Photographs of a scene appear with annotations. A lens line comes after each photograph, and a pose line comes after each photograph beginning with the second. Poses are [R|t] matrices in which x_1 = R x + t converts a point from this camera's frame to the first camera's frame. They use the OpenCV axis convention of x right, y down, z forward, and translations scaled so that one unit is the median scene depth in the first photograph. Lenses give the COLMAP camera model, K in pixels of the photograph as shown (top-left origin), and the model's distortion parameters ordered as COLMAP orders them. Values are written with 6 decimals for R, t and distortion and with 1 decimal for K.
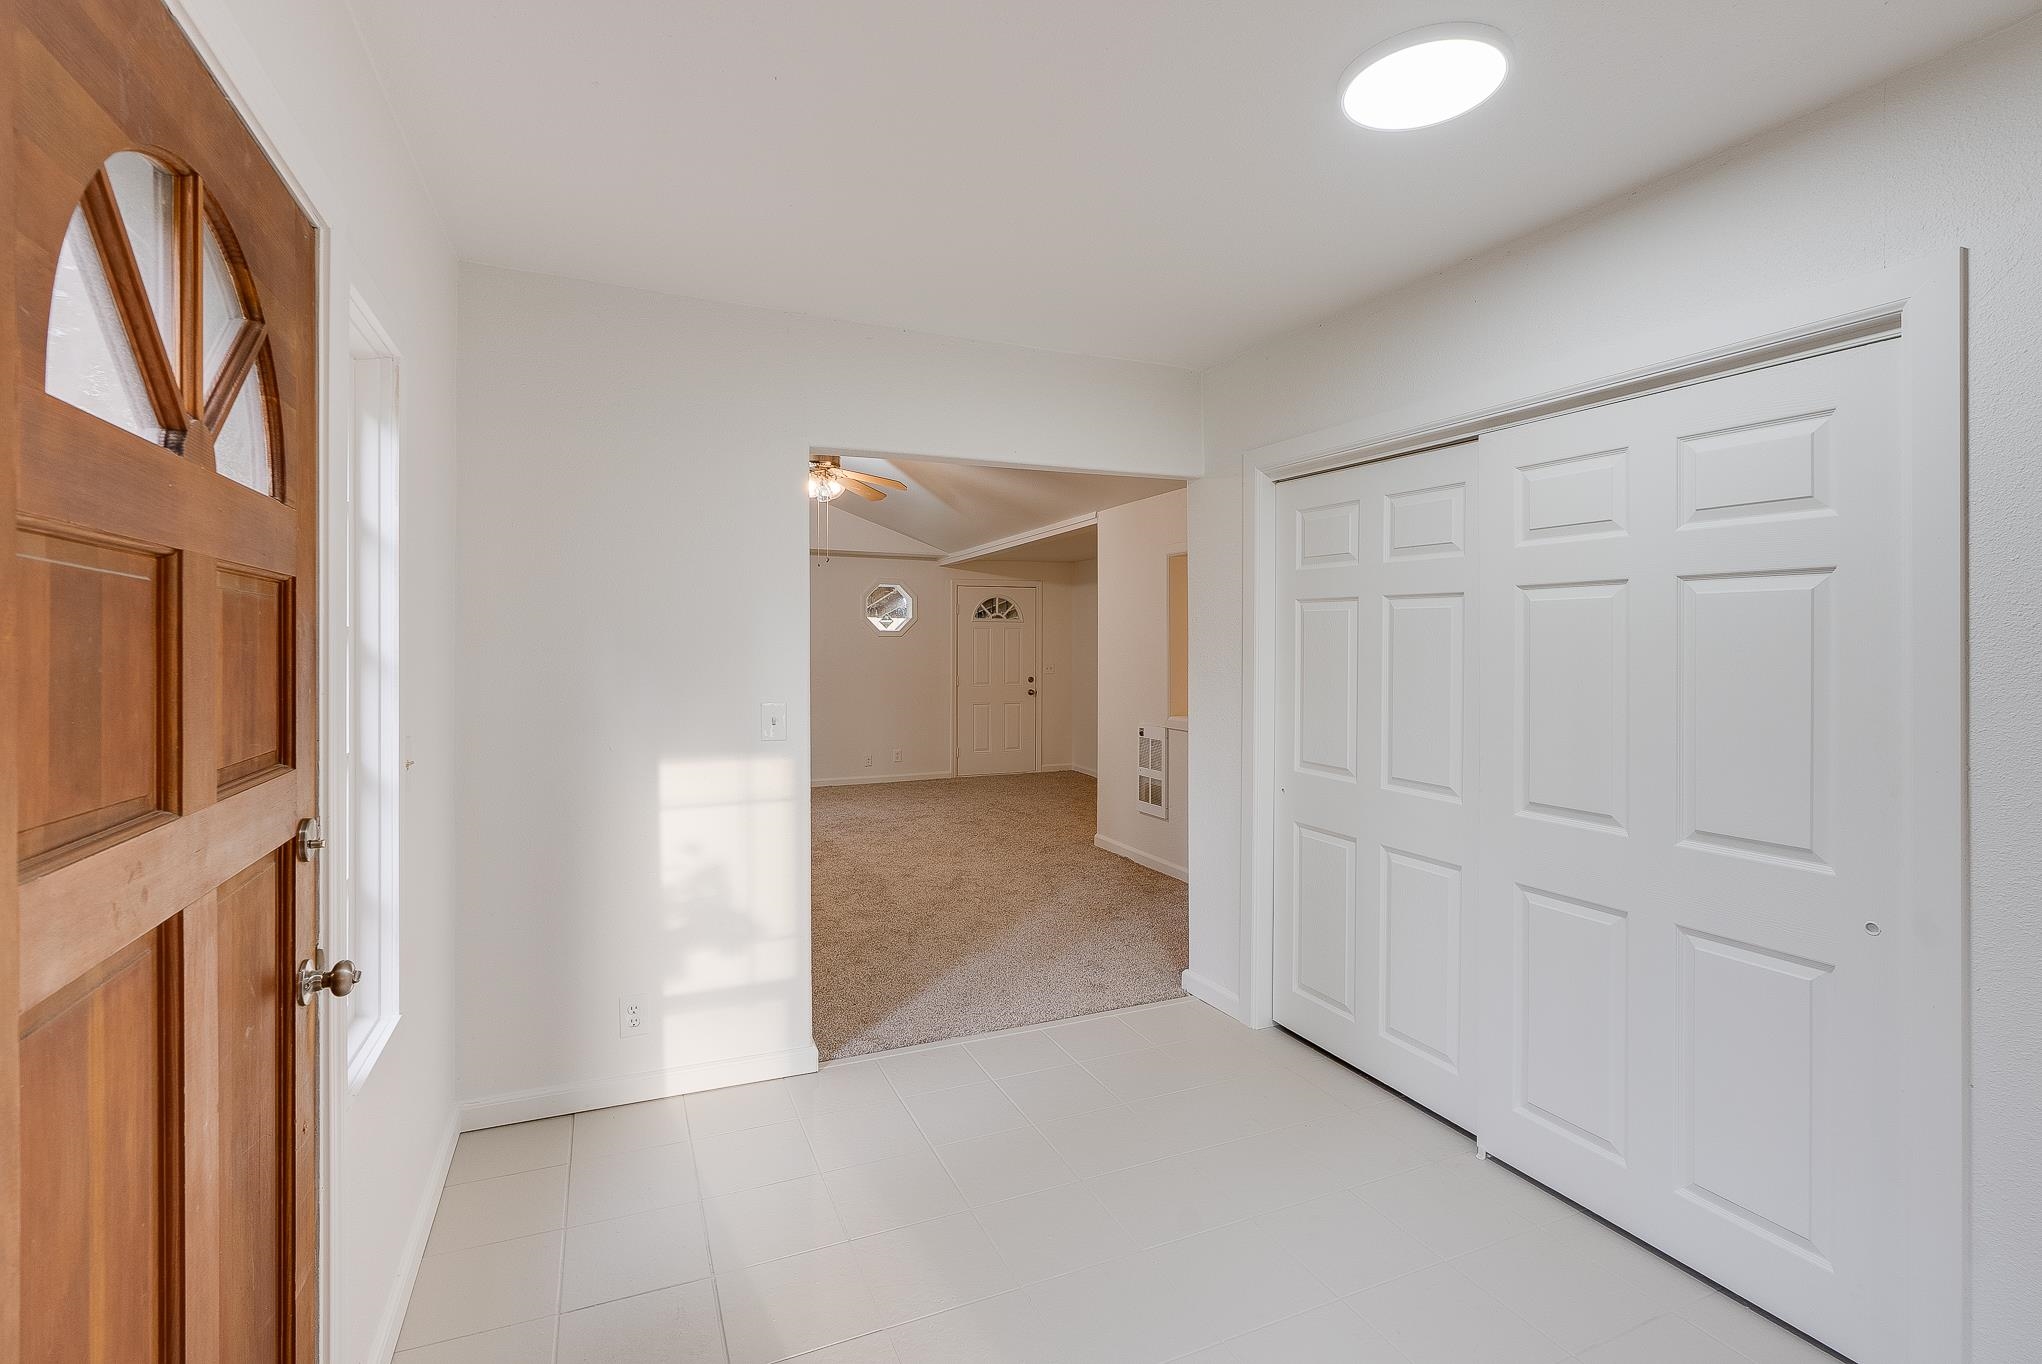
lens RADIAL K [[971.1, 0, 1014.0], [0, 971.1, 644.9], [0, 0, 1]] dist [0.000068, 0.000017]
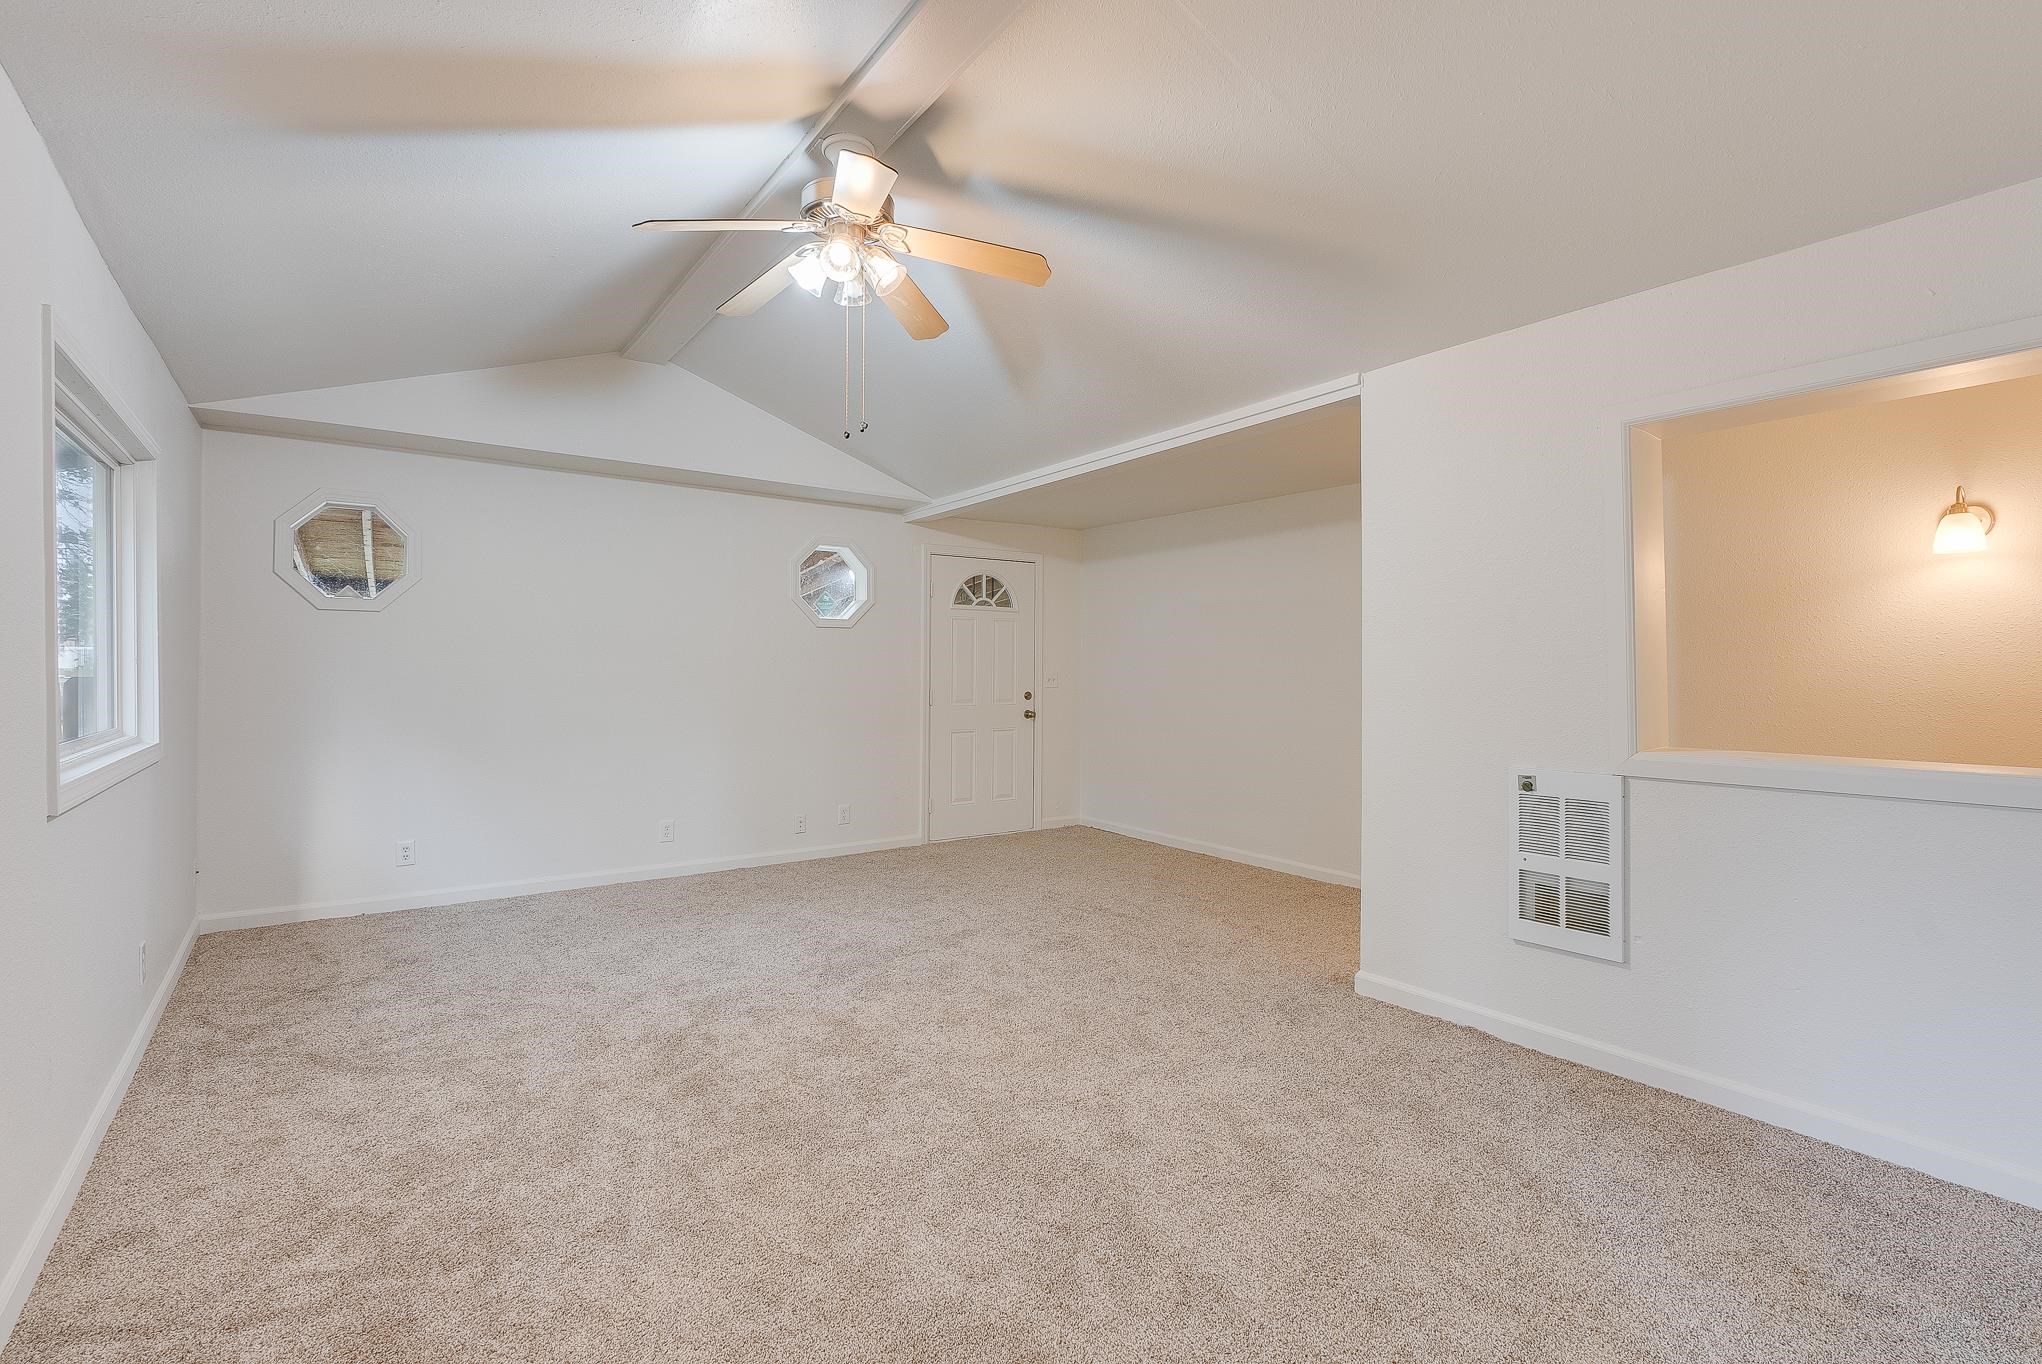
lens RADIAL K [[947.6, 0, 1018.5], [0, 947.6, 668.9], [0, 0, 1]] dist [0.000975, 0.000102]
pose [[0.973793, 0.002969, 0.227419, -0.148960], [-0.002016, 0.999988, -0.004421, 0.020555], [-0.227429, 0.003847, 0.973787, 0.362019]]
